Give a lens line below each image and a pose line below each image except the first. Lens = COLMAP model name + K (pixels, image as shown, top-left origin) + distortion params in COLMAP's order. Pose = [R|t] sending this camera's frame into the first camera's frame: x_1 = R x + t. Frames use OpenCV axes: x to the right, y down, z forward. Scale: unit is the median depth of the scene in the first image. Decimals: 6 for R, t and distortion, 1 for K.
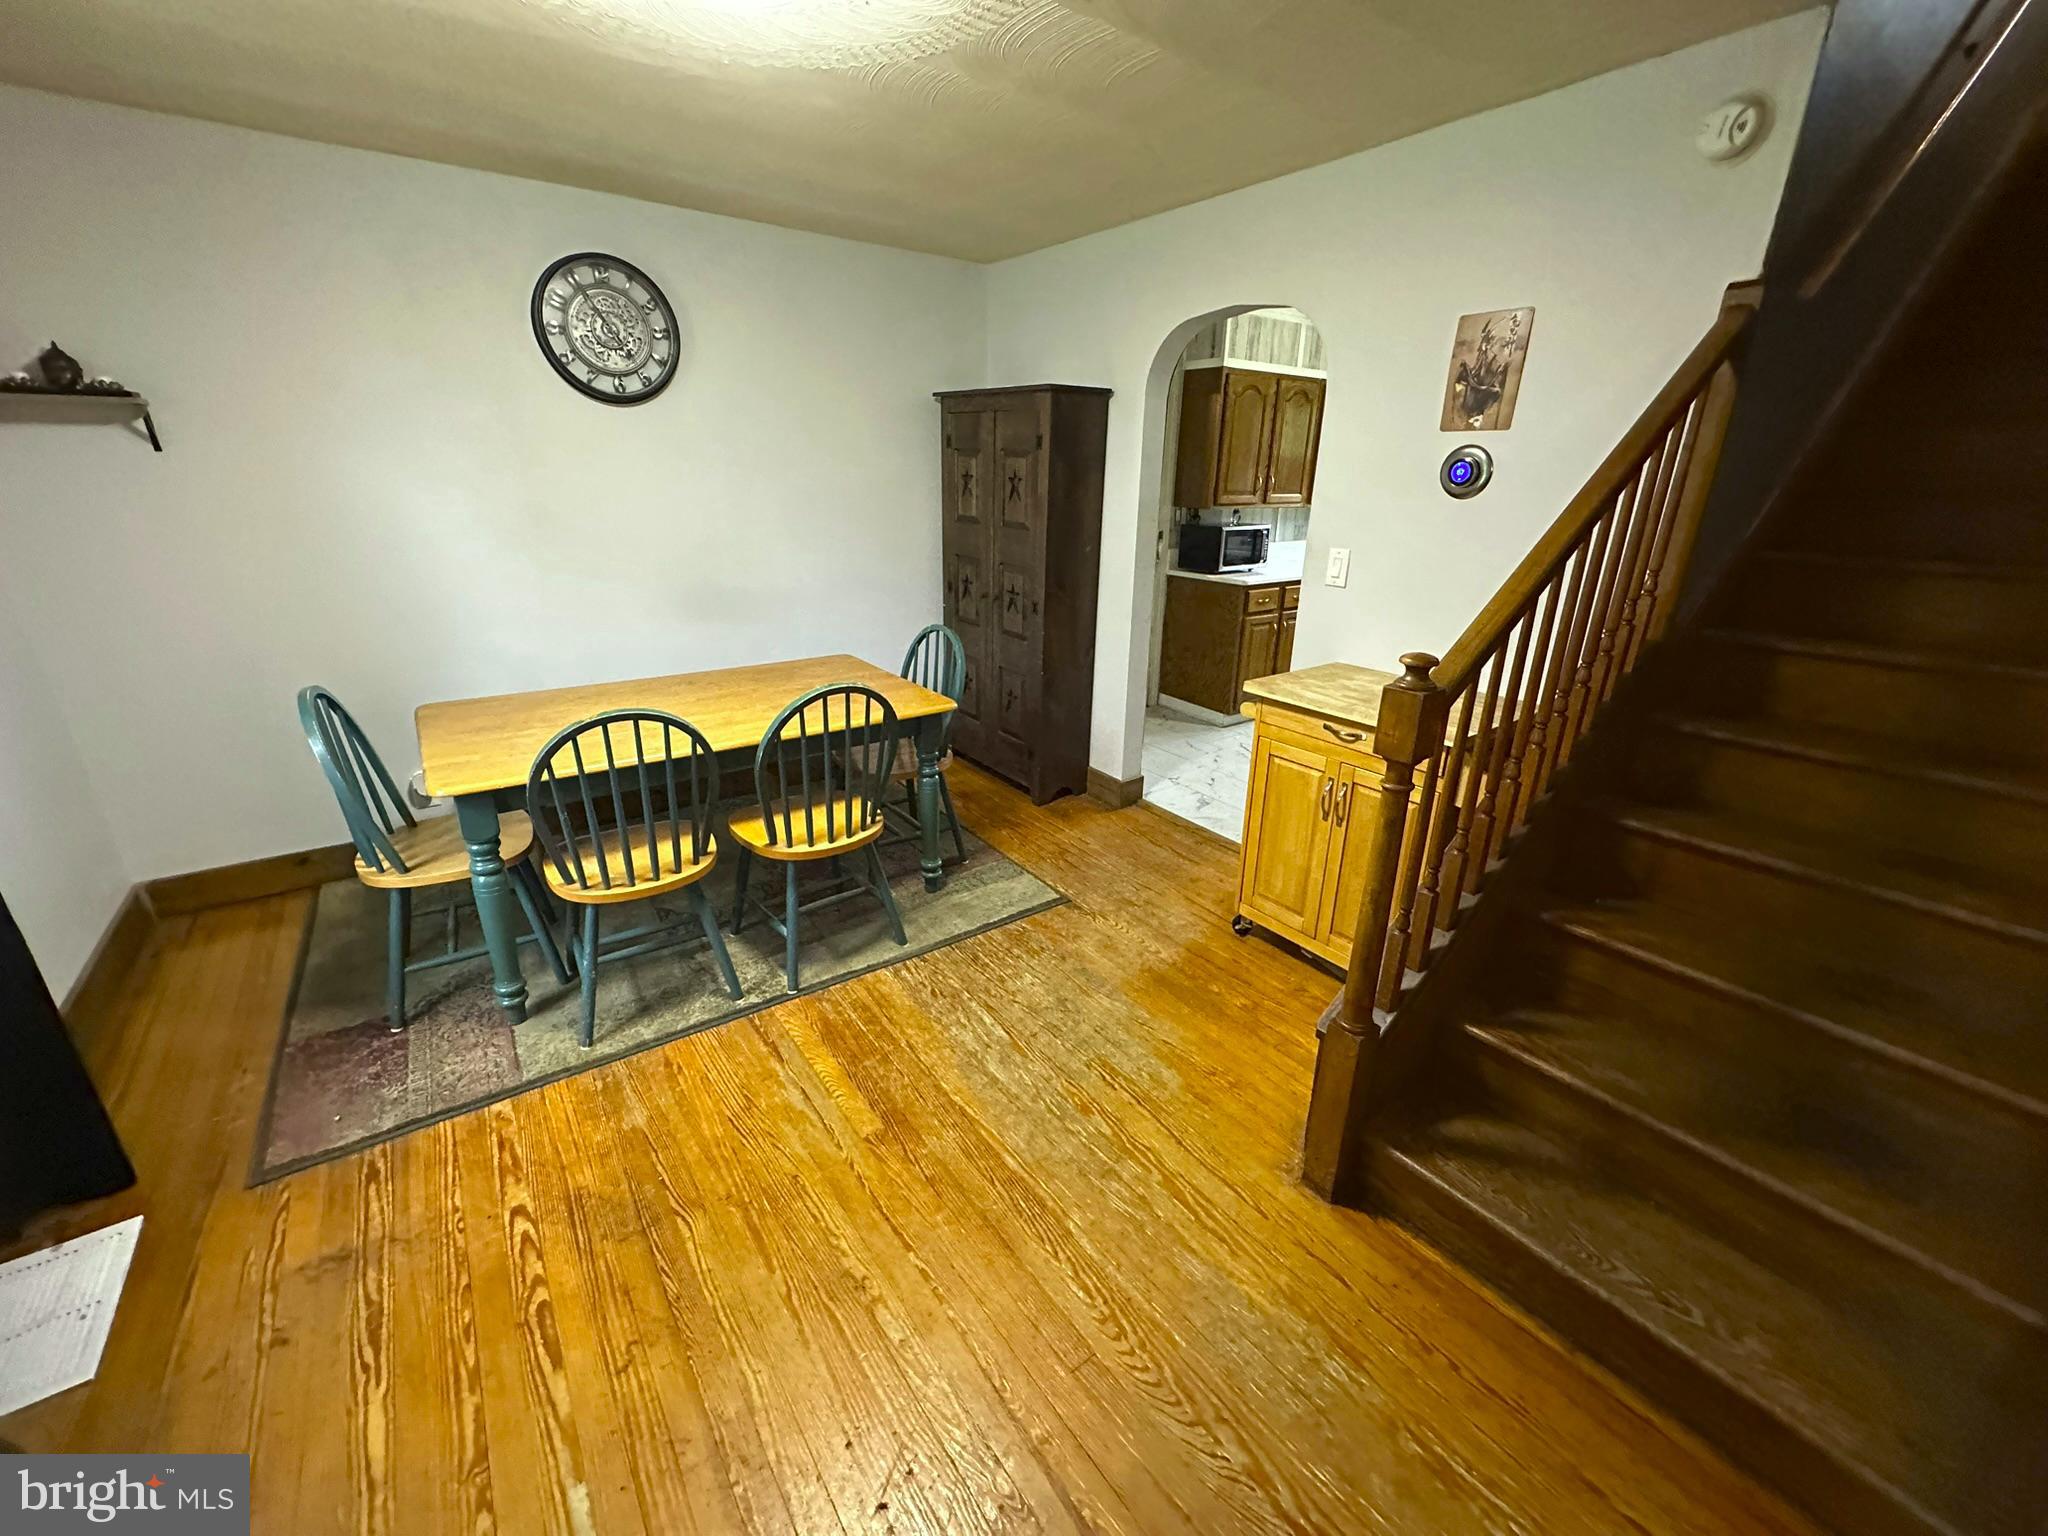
lens RADIAL K [[818.8, 0, 1021.5], [0, 818.8, 765.8], [0, 0, 1]] dist [-0.002969, 0.000048]
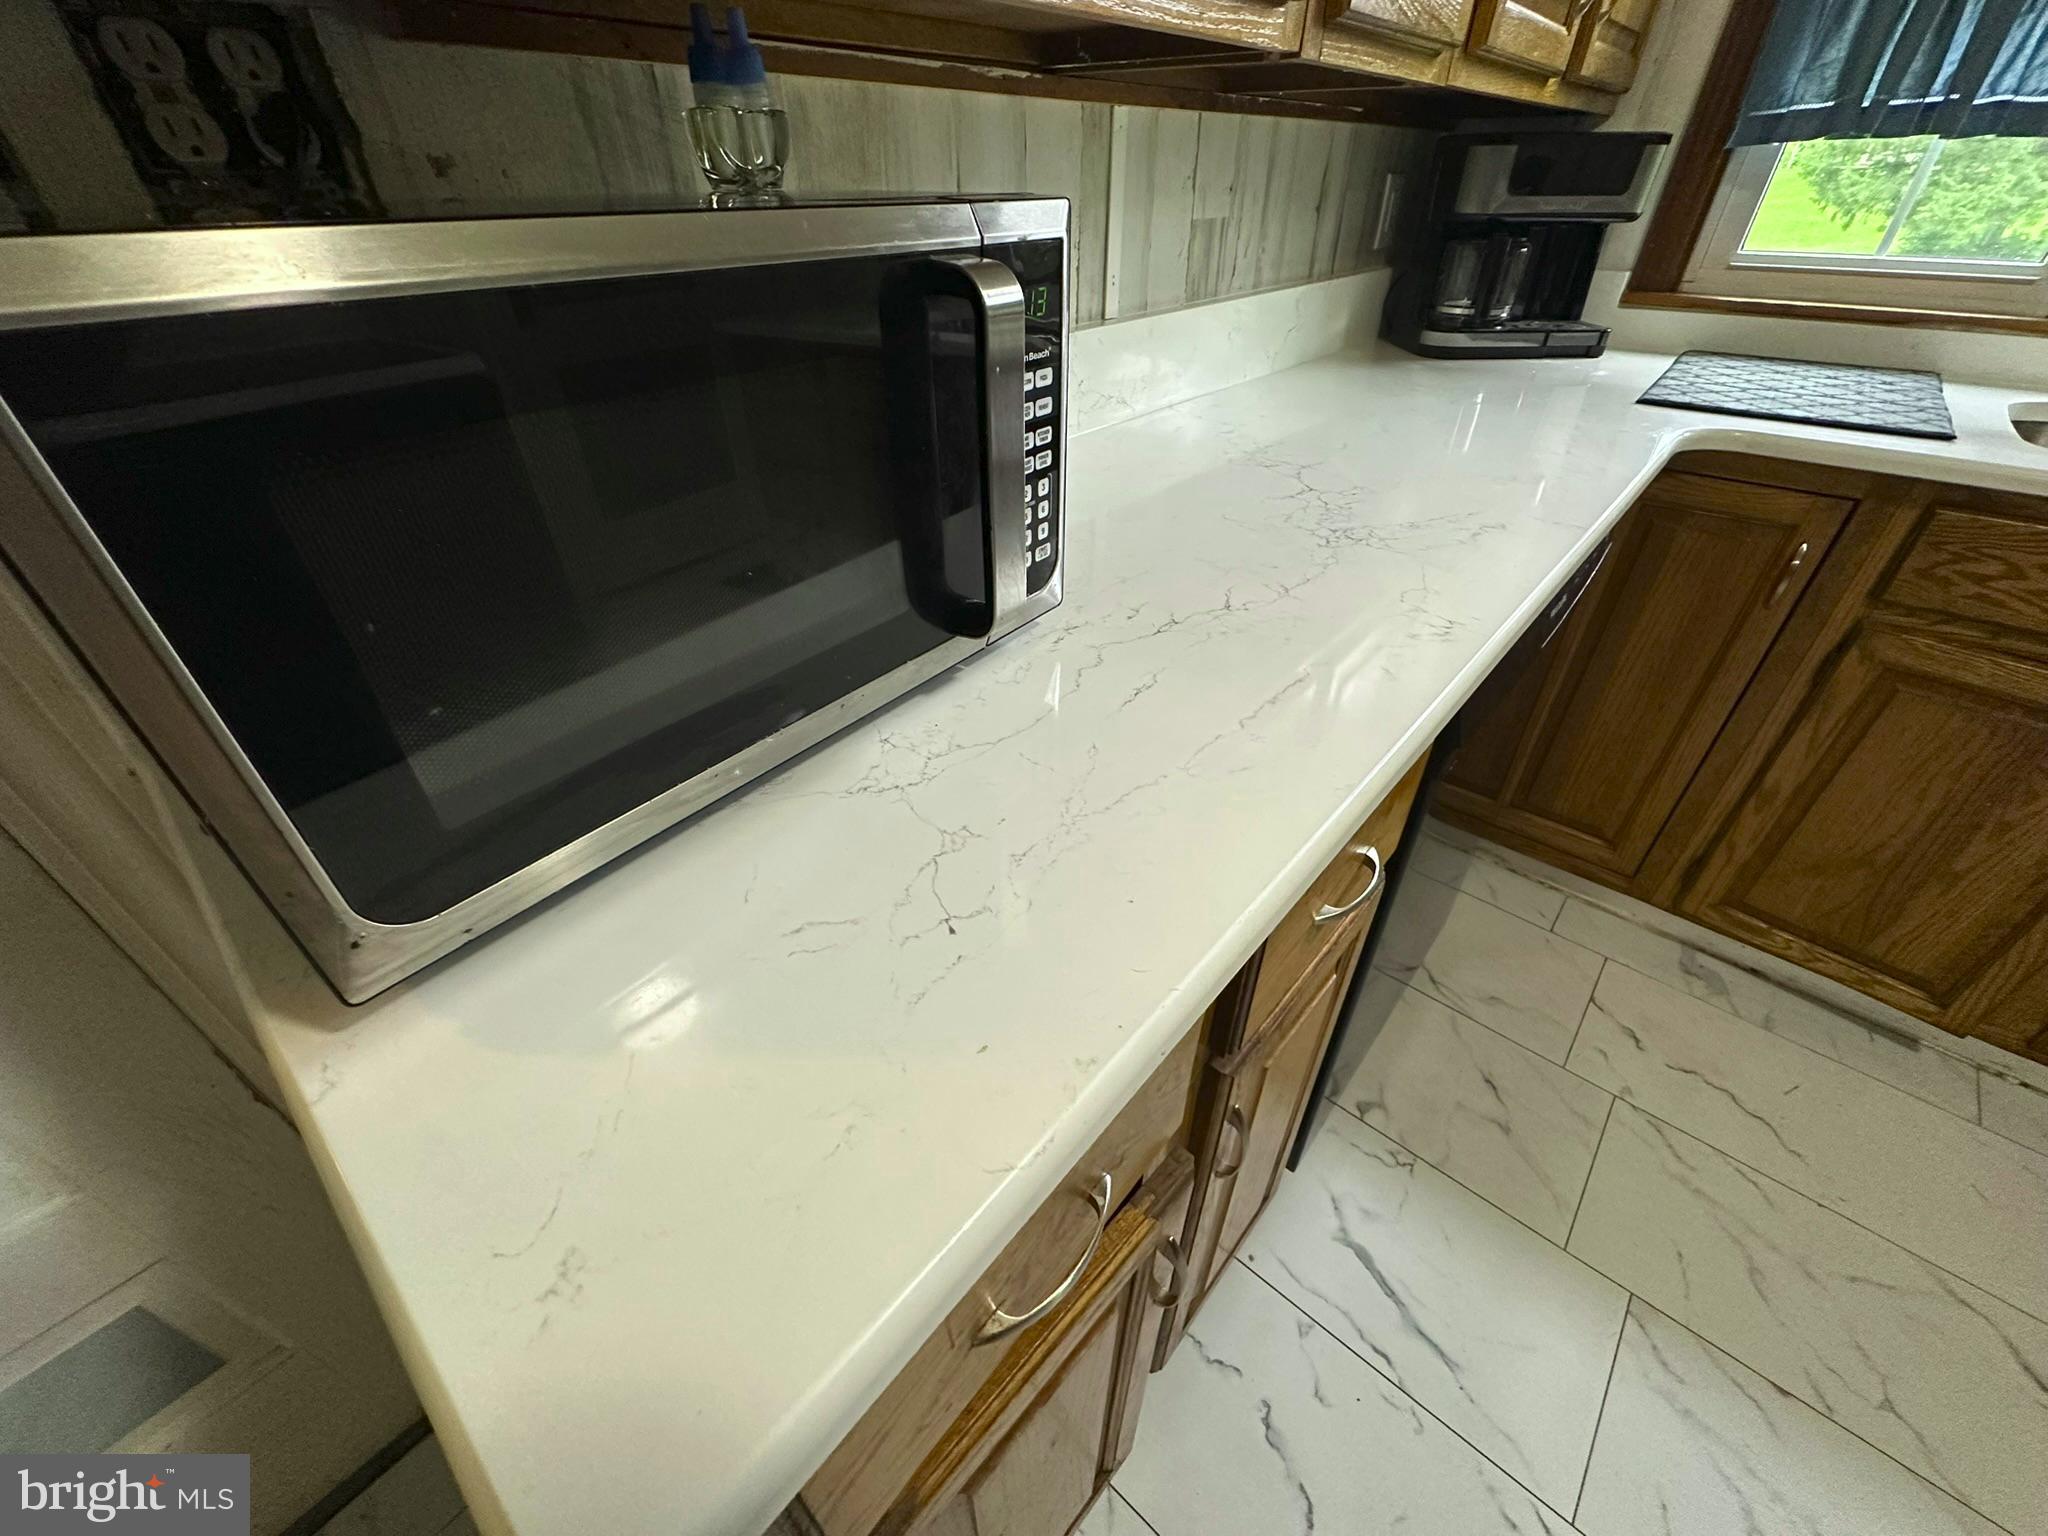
lens RADIAL K [[818.8, 0, 1023.5], [0, 818.8, 770.7], [0, 0, 1]] dist [-0.002969, 0.000048]
pose [[0.976146, -0.137772, 0.167801, 0.306070], [0.085217, 0.953975, 0.287522, -0.287749], [-0.199691, -0.266364, 0.942960, 0.996057]]
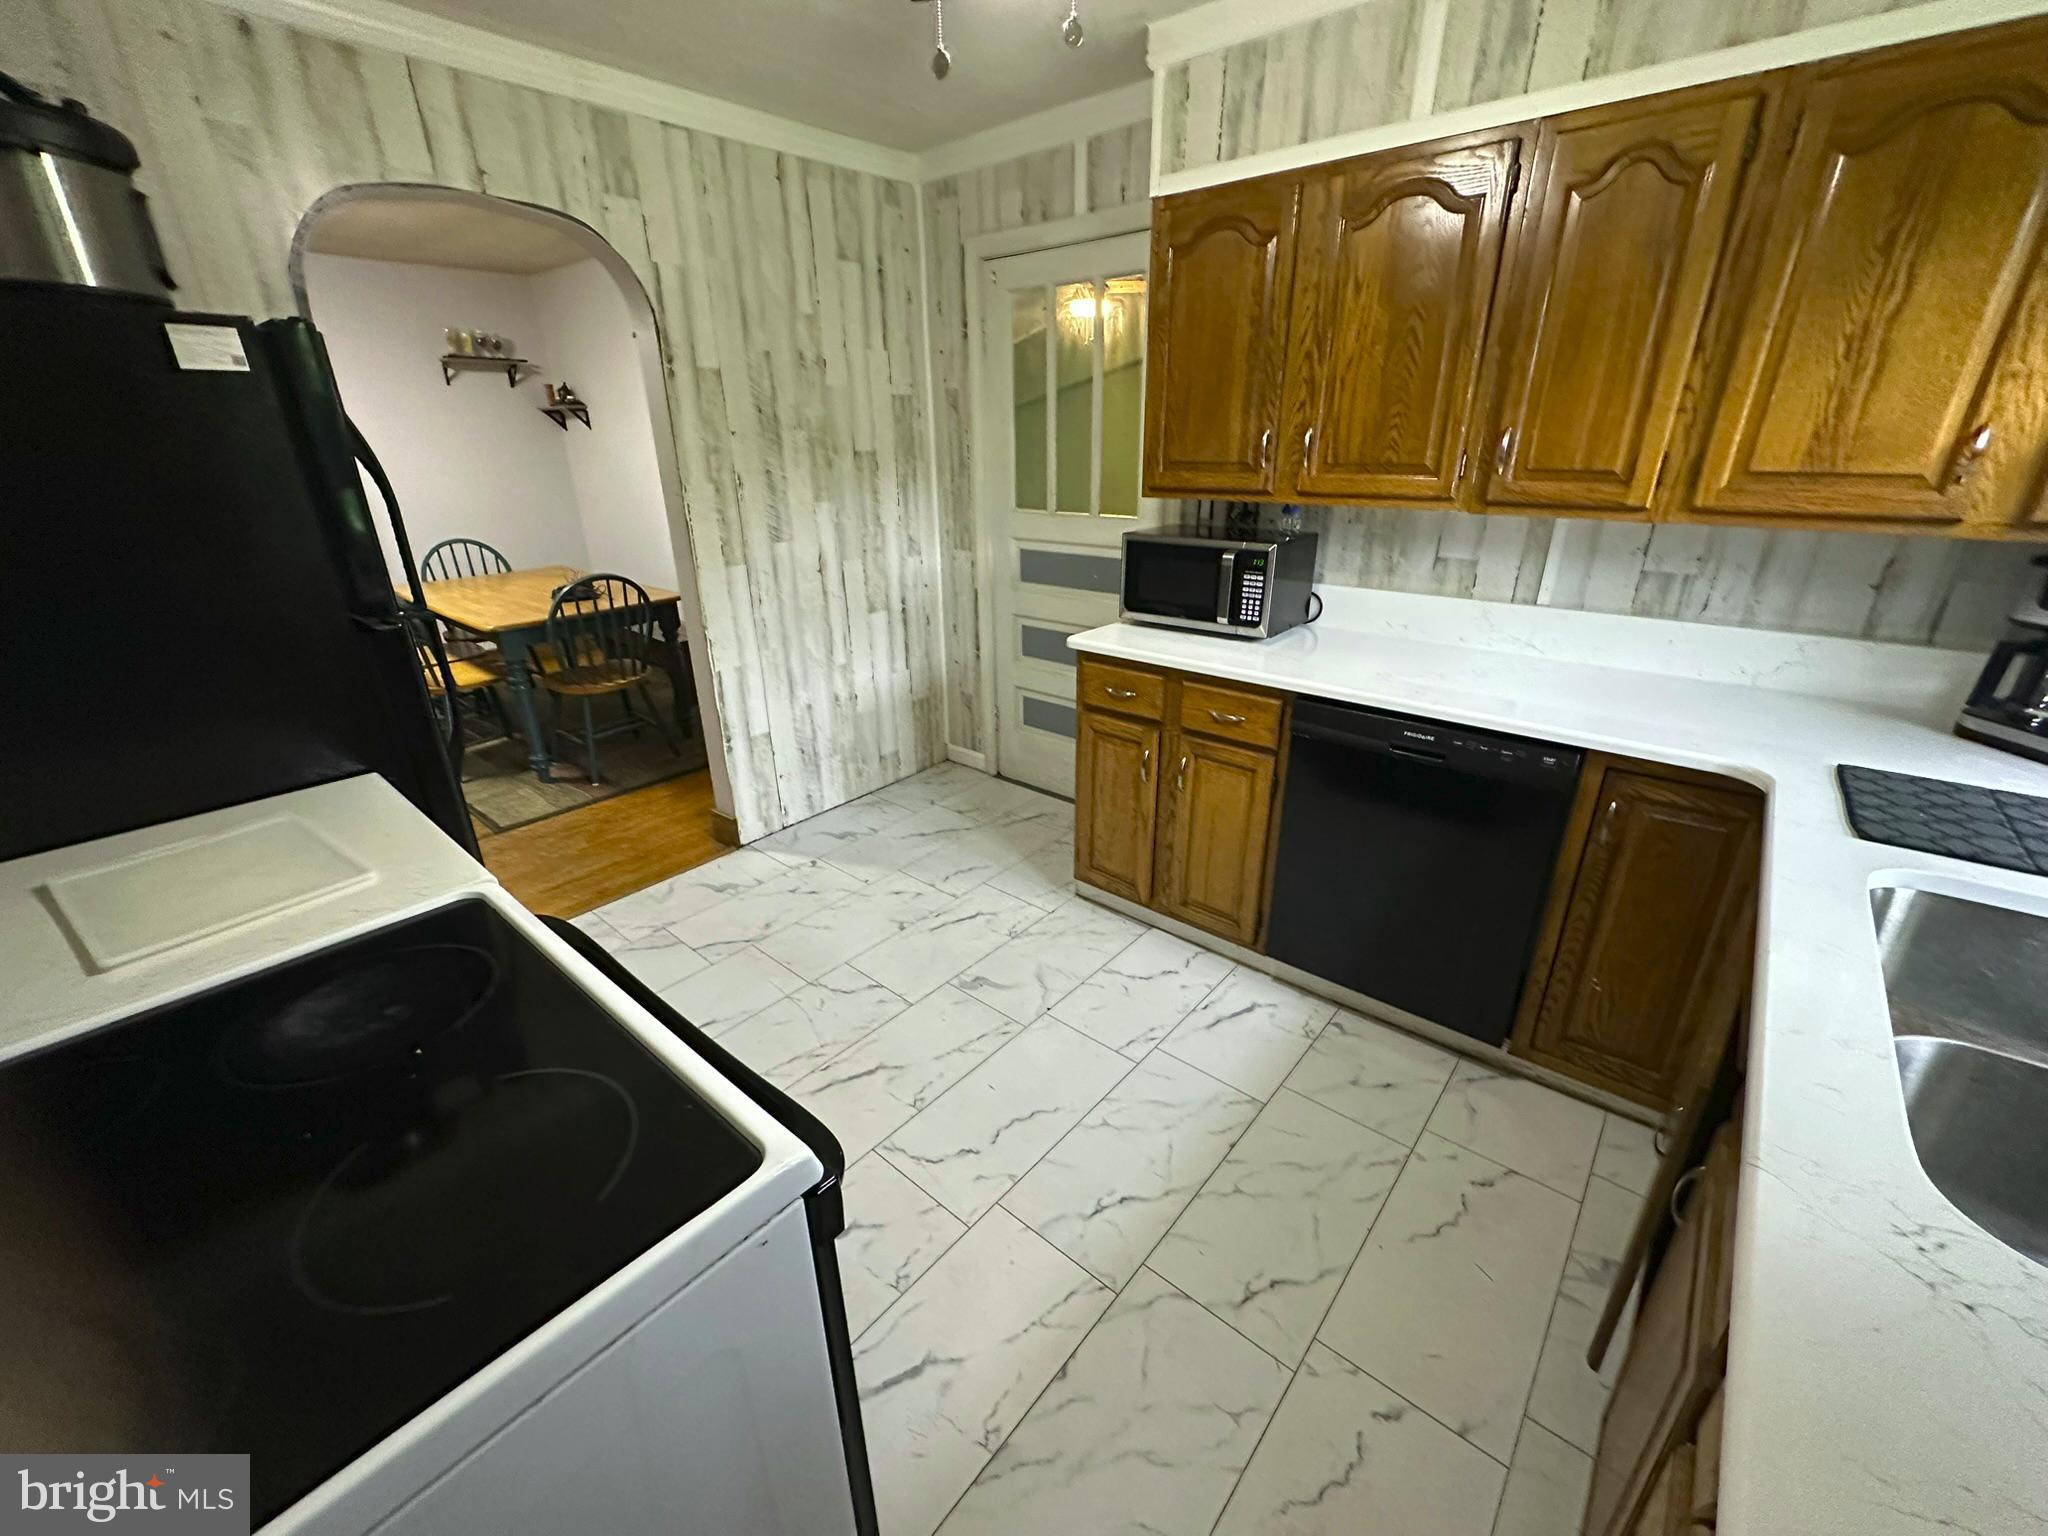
lens RADIAL K [[818.8, 0, 1025.6], [0, 818.8, 763.2], [0, 0, 1]] dist [-0.002969, 0.000048]
pose [[0.225094, 0.360161, -0.905327, 0.781841], [-0.315584, 0.906033, 0.281977, -0.300764], [0.921813, 0.222235, 0.317604, 0.856586]]
